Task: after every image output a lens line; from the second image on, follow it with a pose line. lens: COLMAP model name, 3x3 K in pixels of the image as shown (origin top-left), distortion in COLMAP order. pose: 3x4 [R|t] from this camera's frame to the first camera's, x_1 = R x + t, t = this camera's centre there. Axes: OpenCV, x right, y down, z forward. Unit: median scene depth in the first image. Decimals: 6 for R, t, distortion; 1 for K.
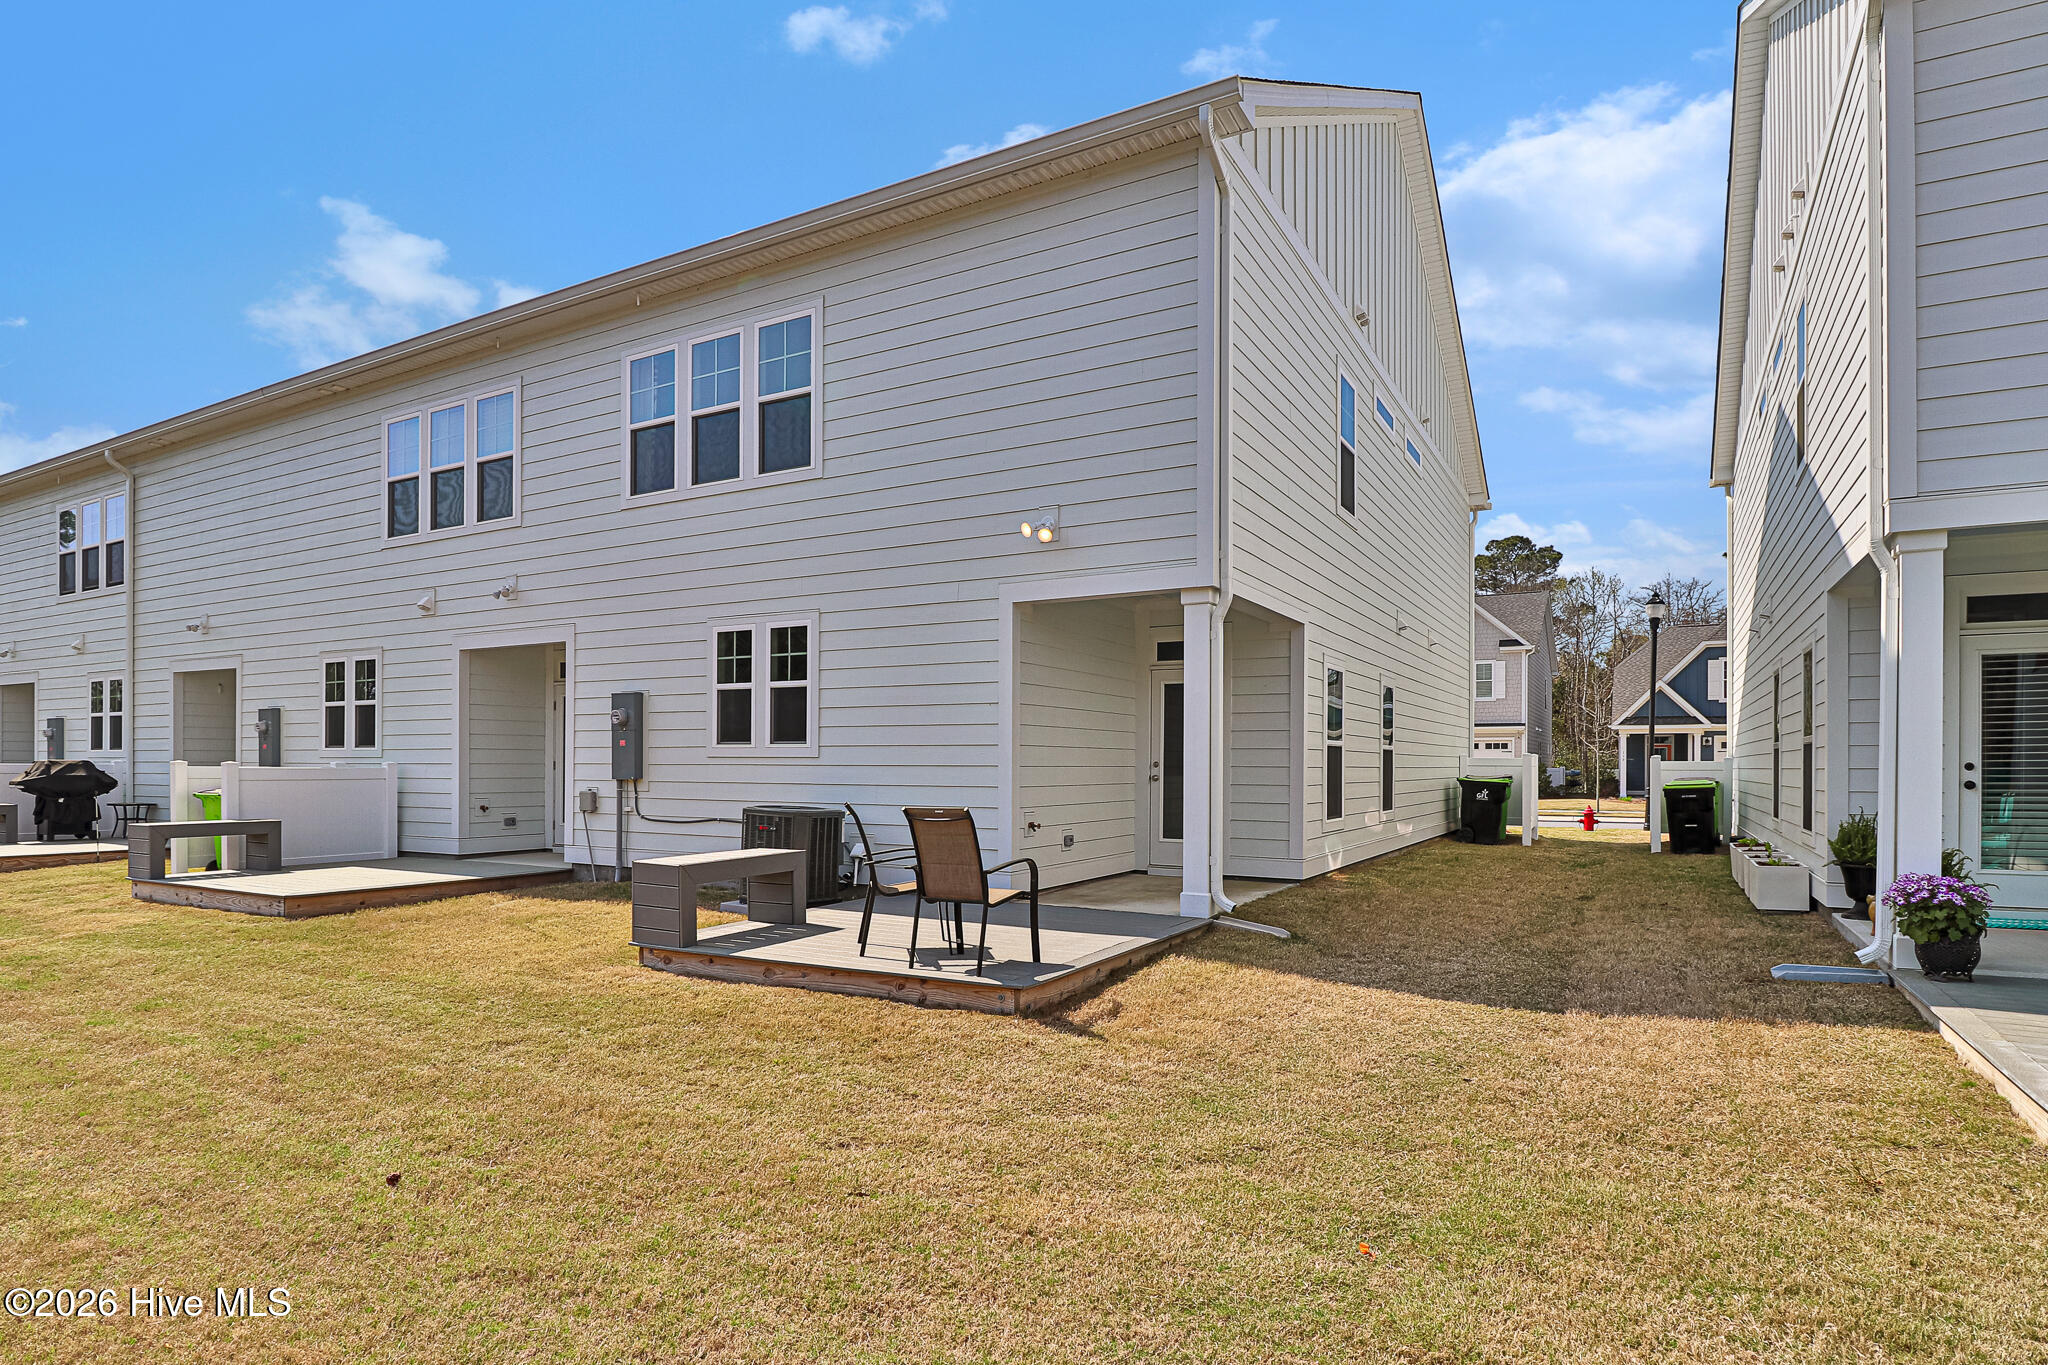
lens RADIAL K [[949.4, 0, 1024.6], [0, 949.4, 734.5], [0, 0, 1]] dist [0.000506, 0.000033]
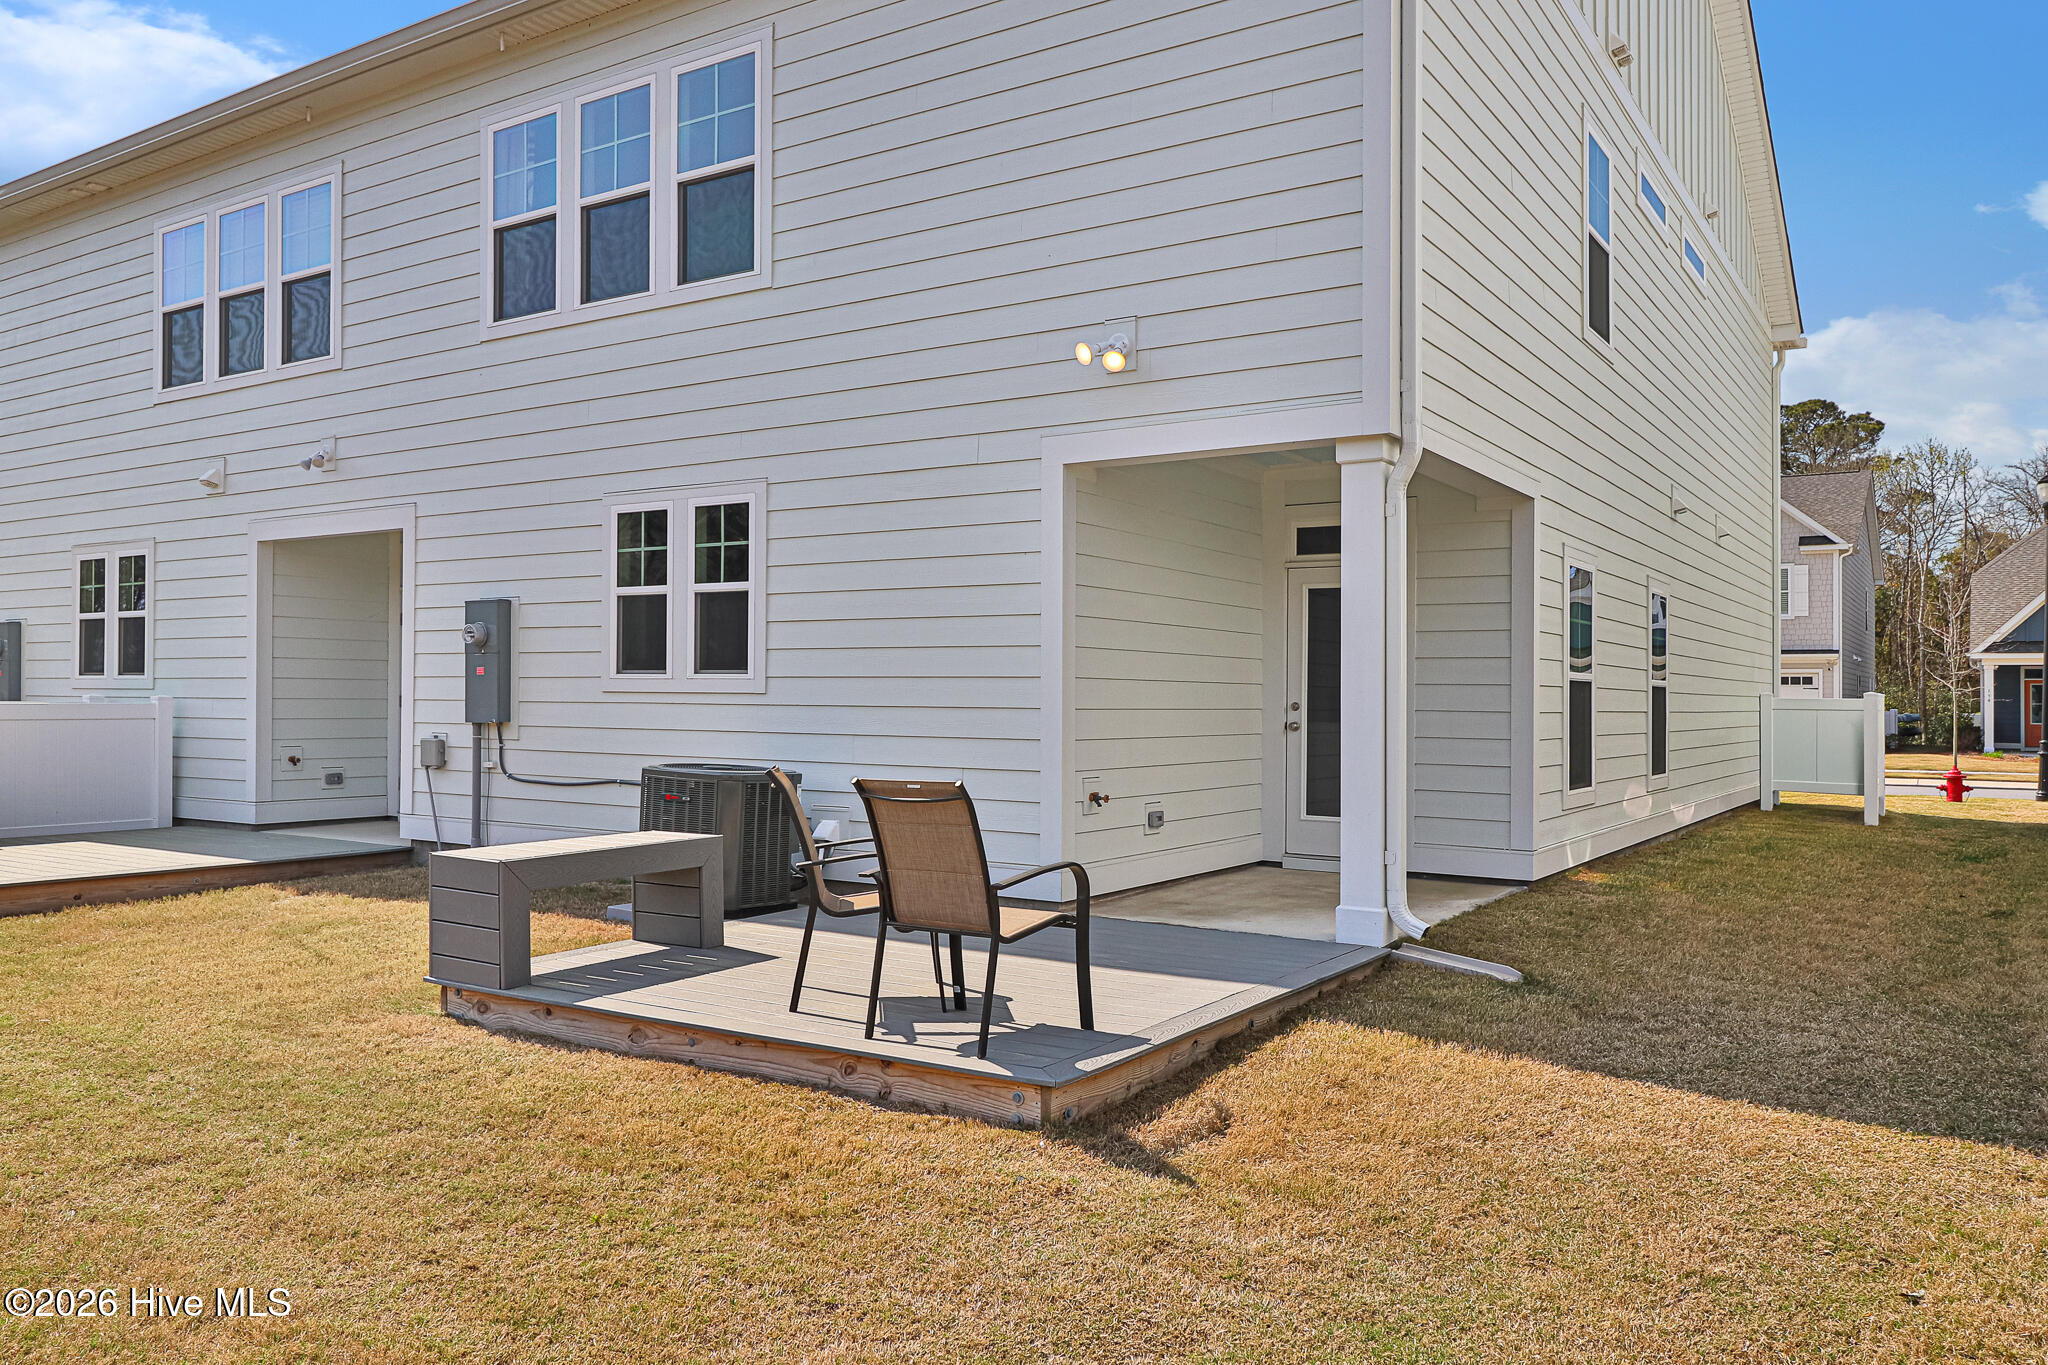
lens RADIAL K [[640.8, 0, 1021.5], [0, 640.8, 652.9], [0, 0, 1]] dist [0.001115, -0.000032]
pose [[0.964100, 0.000397, -0.265540, 0.085358], [-0.004259, 0.999893, -0.013965, 0.000326], [0.265506, 0.014595, 0.963999, 0.605488]]
